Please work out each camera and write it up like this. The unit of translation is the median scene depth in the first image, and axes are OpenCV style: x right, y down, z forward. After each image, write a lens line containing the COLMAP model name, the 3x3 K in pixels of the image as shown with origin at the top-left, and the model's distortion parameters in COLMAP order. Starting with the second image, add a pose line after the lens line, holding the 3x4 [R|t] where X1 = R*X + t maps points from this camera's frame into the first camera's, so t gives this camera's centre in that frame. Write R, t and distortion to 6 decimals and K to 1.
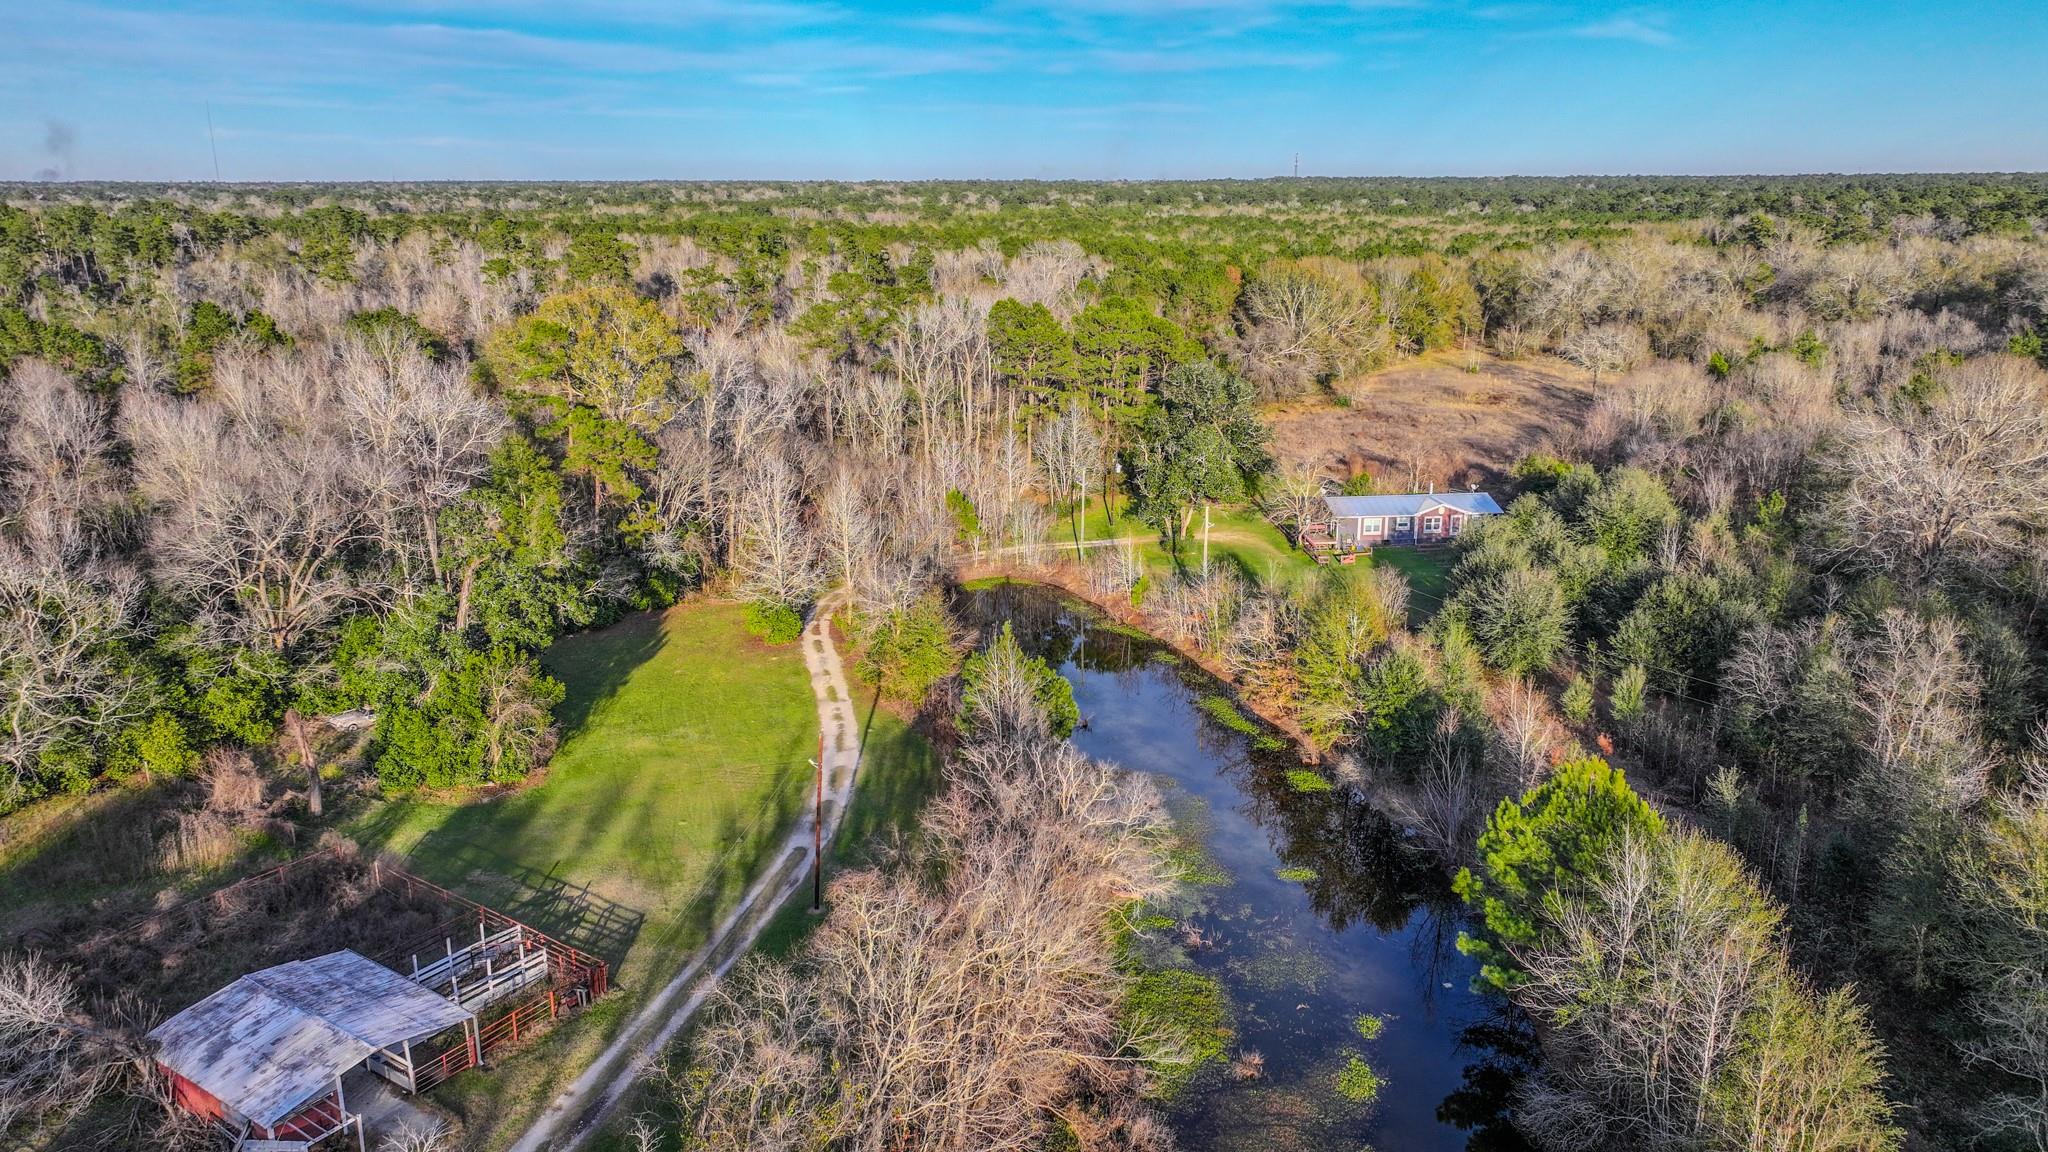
lens RADIAL K [[1425.8, 0, 1030.4], [0, 1425.8, 567.1], [0, 0, 1]] dist [0.005071, 0.000713]
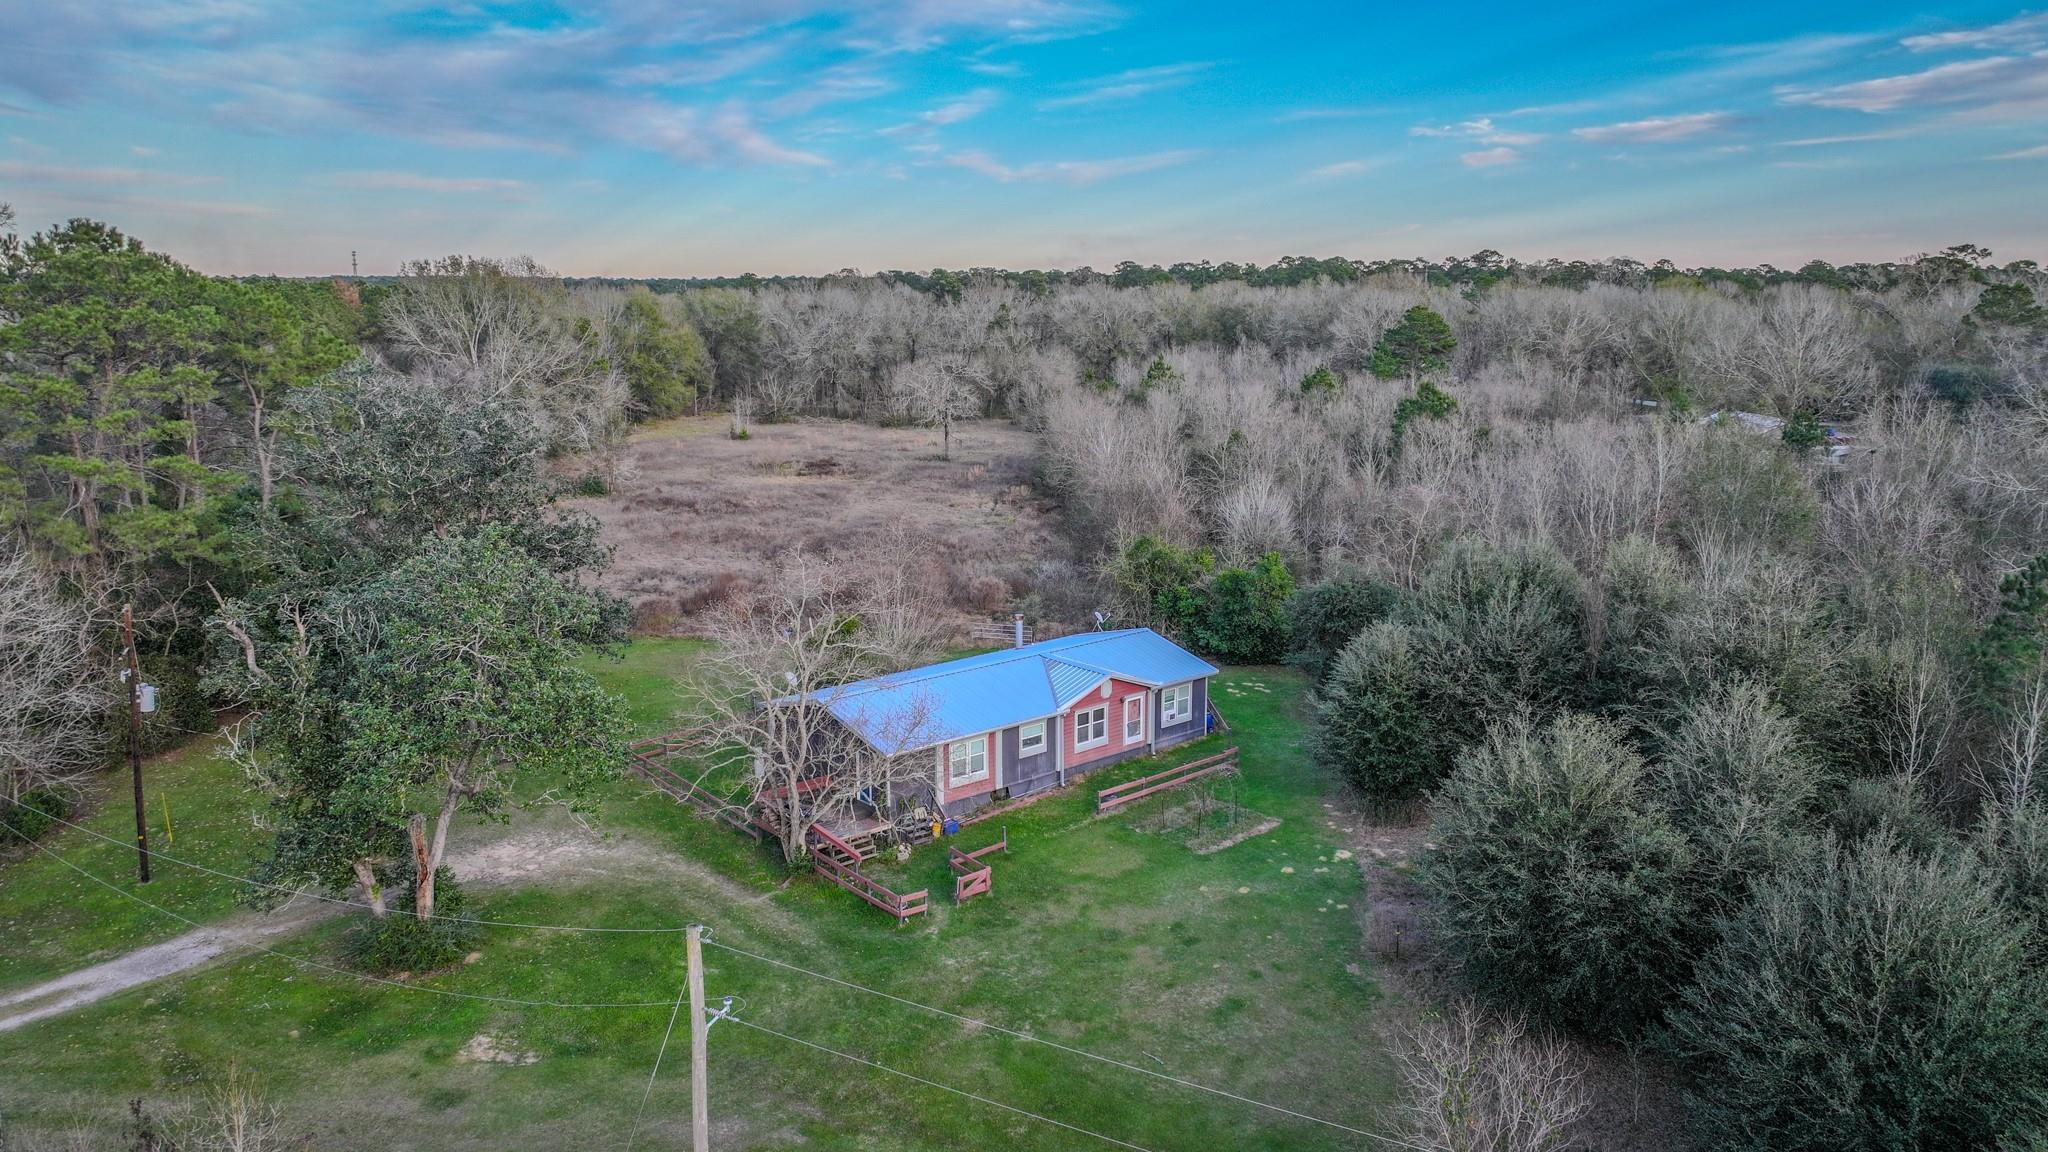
lens RADIAL K [[1425.8, 0, 1030.4], [0, 1425.8, 567.1], [0, 0, 1]] dist [0.005071, 0.000713]
pose [[0.816750, -0.102015, 0.567901, 0.017499], [0.144648, 0.989017, -0.030371, -0.023064], [-0.558566, 0.106951, 0.822536, 0.244490]]
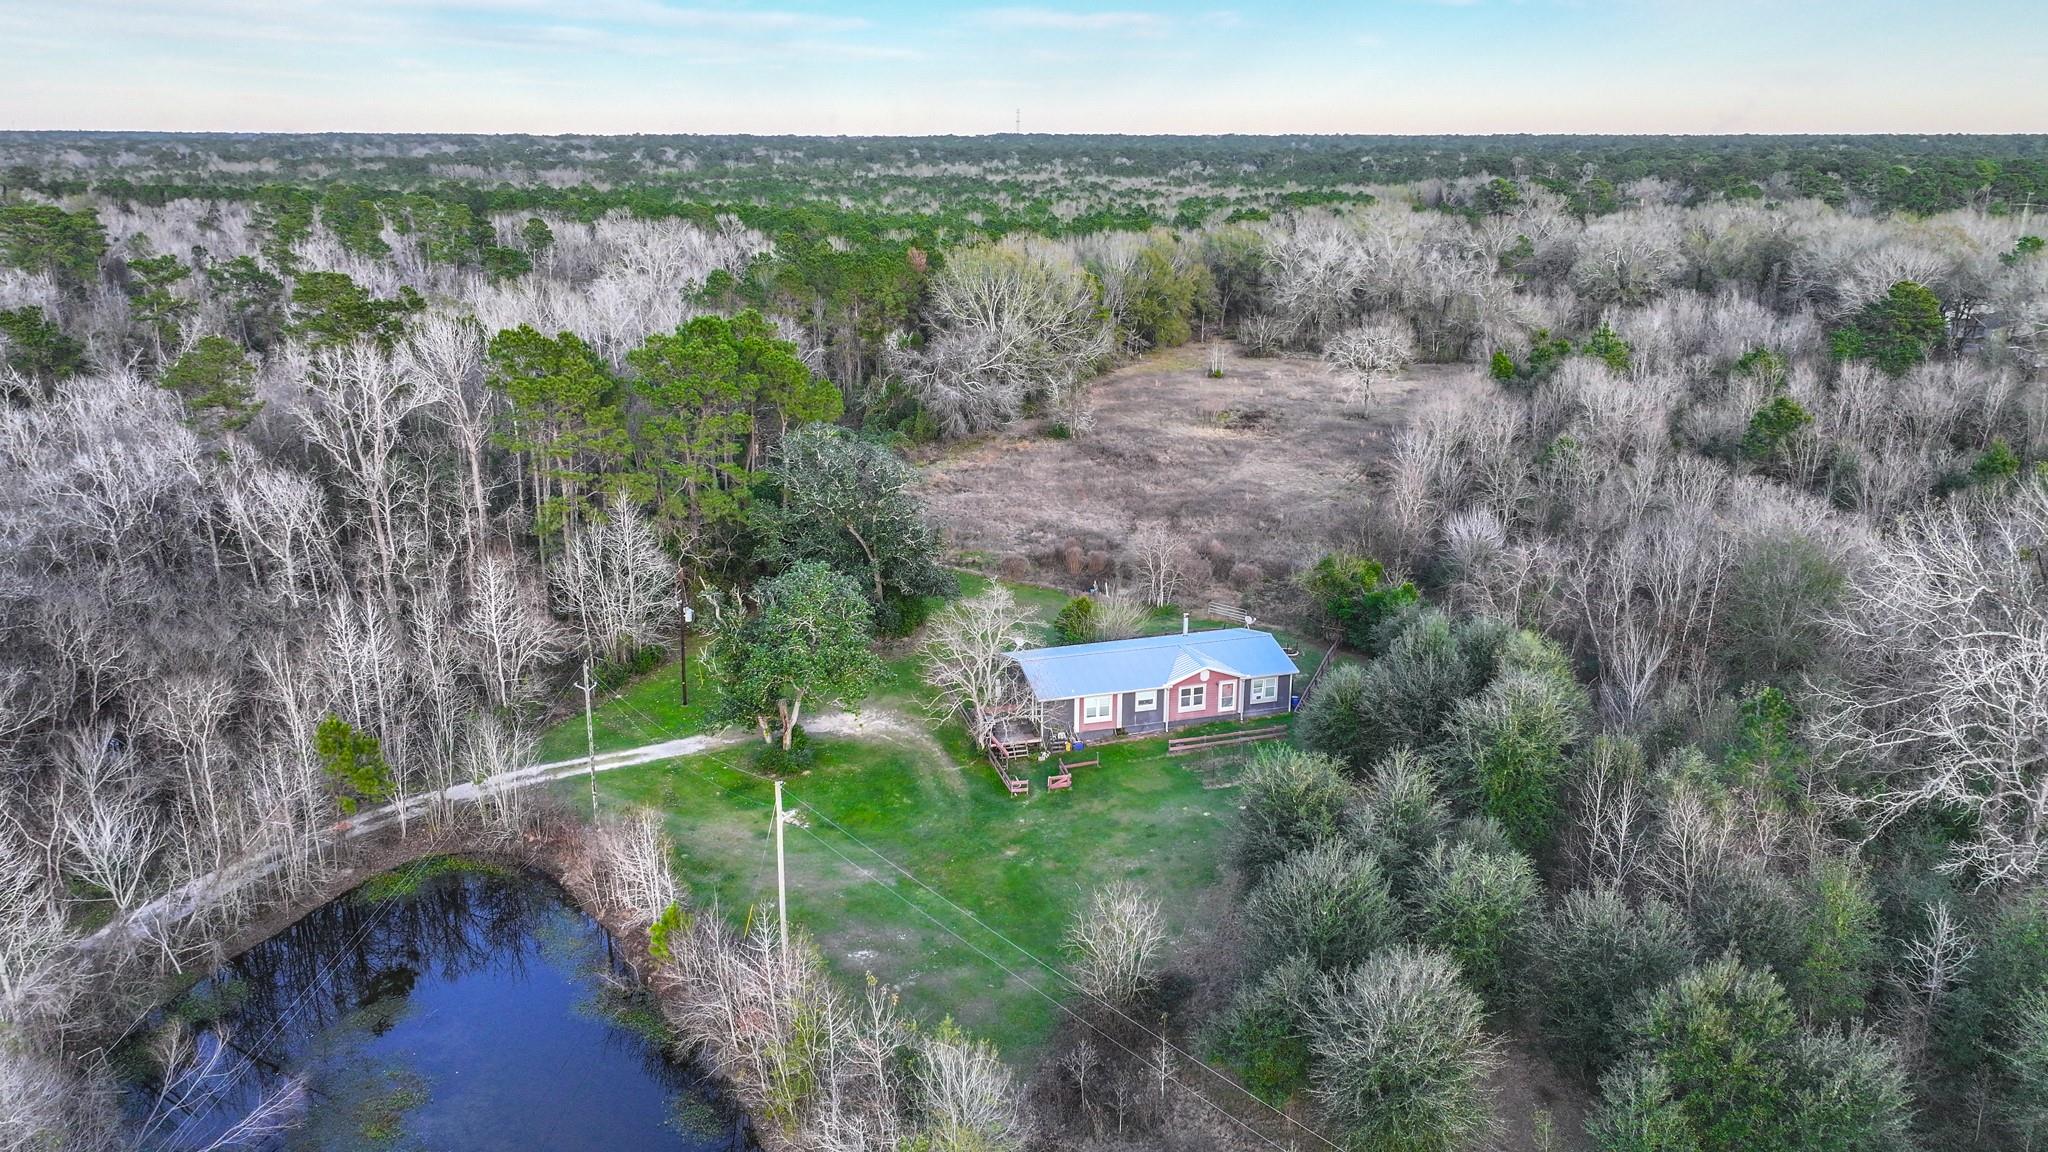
lens RADIAL K [[1425.8, 0, 1030.4], [0, 1425.8, 567.1], [0, 0, 1]] dist [0.005071, 0.000713]
pose [[0.983085, -0.046899, 0.177042, 0.037822], [0.041839, 0.998605, 0.032207, -0.039552], [-0.178305, -0.024255, 0.983676, 0.144215]]
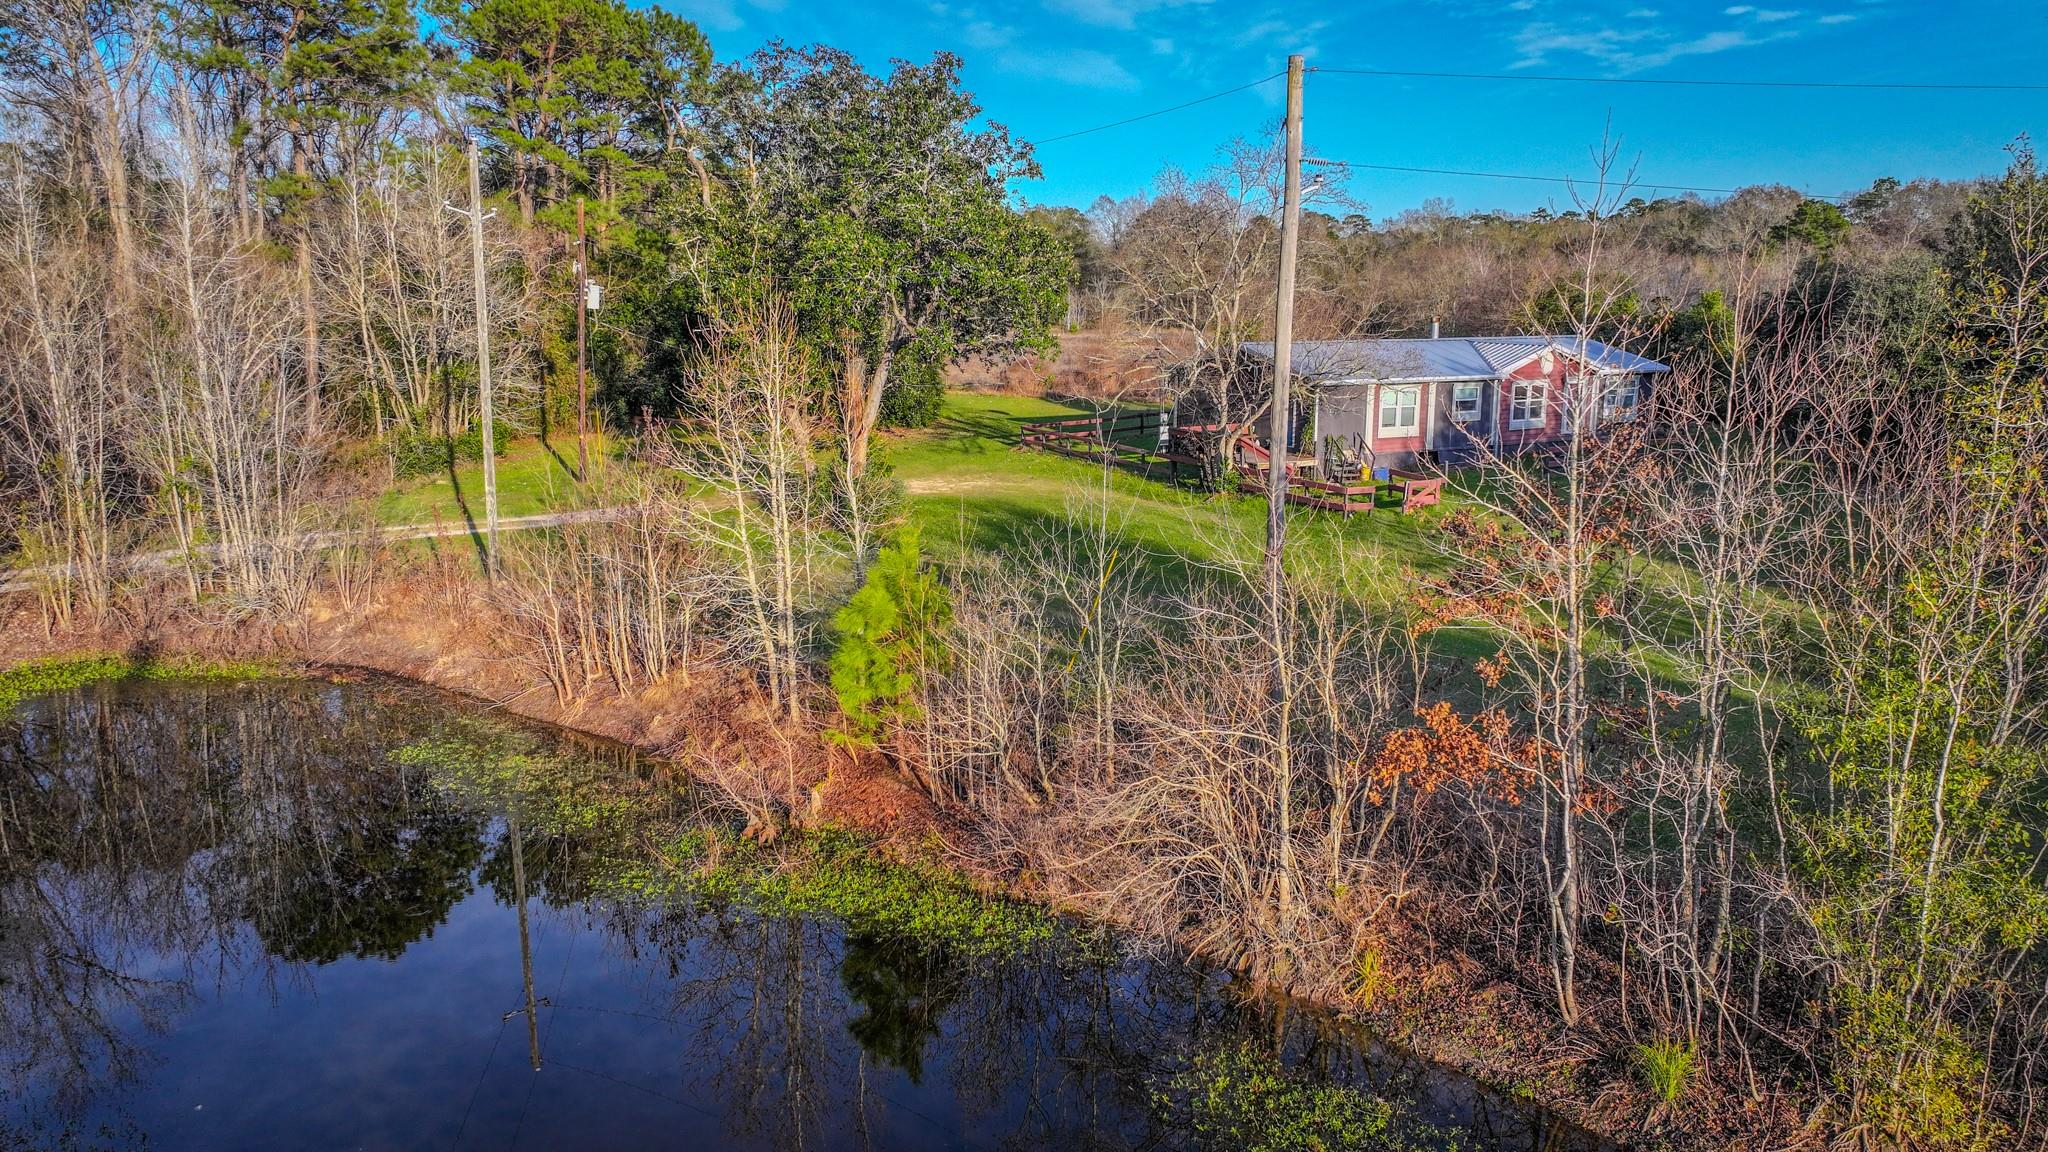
lens RADIAL K [[1425.8, 0, 1030.4], [0, 1425.8, 567.1], [0, 0, 1]] dist [0.005071, 0.000713]
pose [[0.917306, -0.067790, 0.392369, 0.008599], [0.094252, 0.994364, -0.048552, 0.005898], [-0.386867, 0.081518, 0.918525, 0.259799]]
